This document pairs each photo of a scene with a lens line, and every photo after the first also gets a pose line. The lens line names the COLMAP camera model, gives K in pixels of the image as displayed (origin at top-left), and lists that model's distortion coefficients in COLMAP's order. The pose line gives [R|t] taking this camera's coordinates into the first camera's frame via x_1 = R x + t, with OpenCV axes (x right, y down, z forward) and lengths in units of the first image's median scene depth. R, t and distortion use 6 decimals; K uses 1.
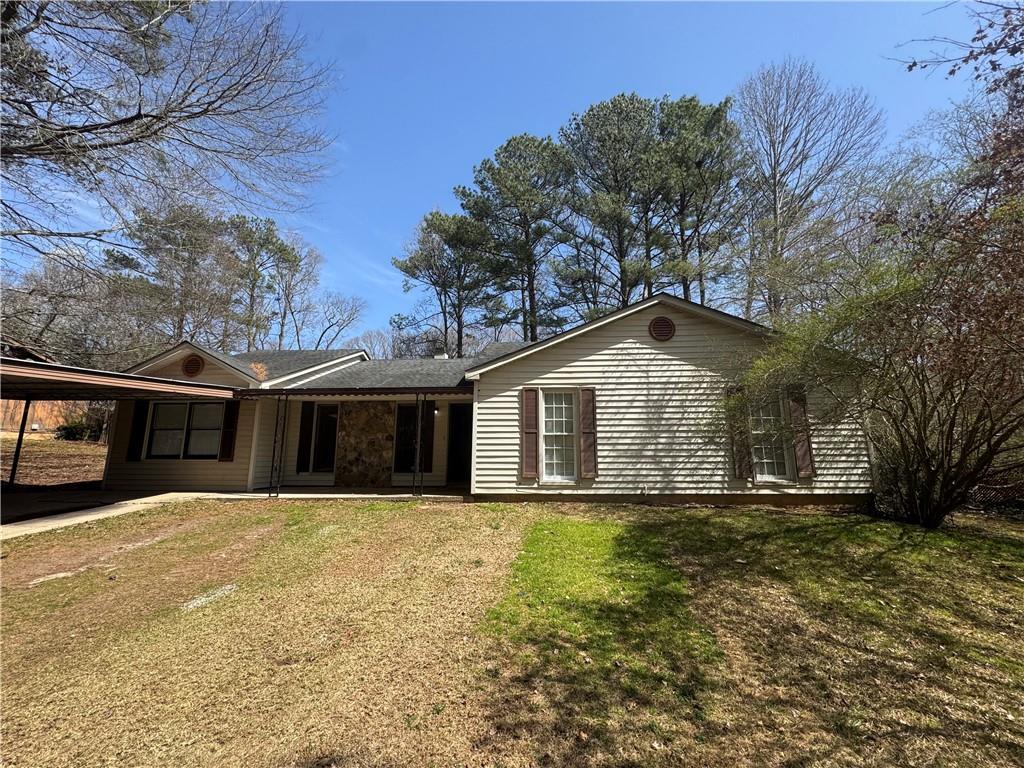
lens RADIAL K [[410.3, 0, 515.8], [0, 410.3, 385.4], [0, 0, 1]] dist [-0.005990, 0.000931]
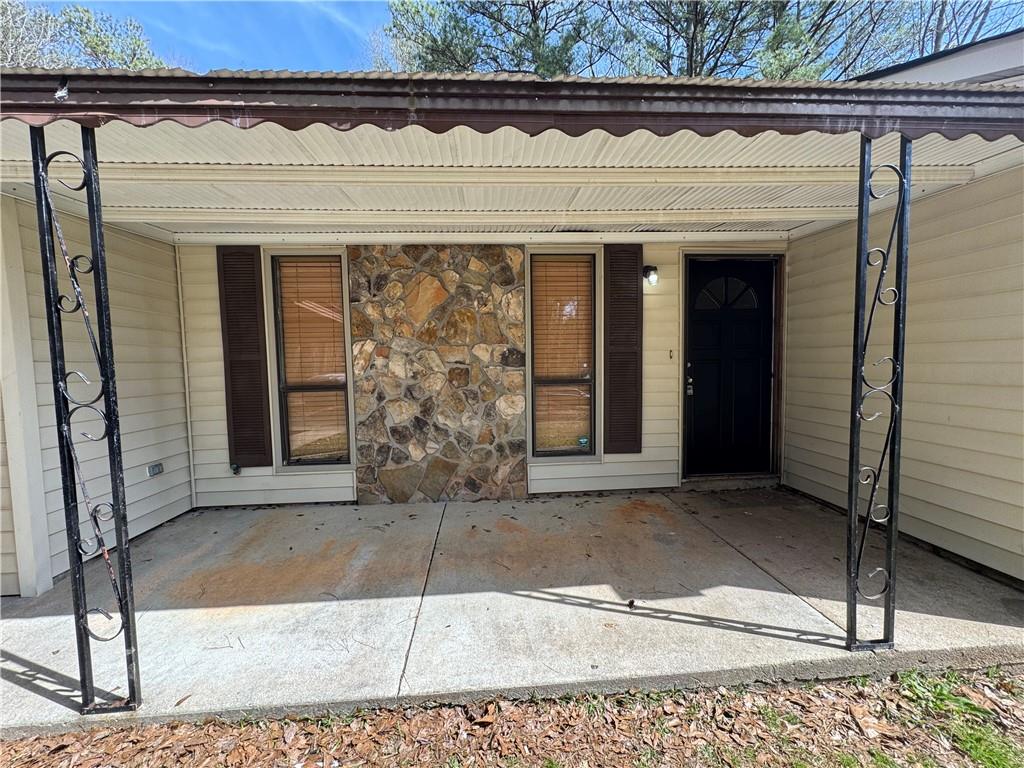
lens RADIAL K [[410.3, 0, 506.4], [0, 410.3, 384.5], [0, 0, 1]] dist [-0.005990, 0.000931]
pose [[0.992054, -0.028622, 0.122512, -0.355491], [-0.000538, 0.972804, 0.231630, 0.071165], [-0.125810, -0.229855, 0.965059, 0.671588]]
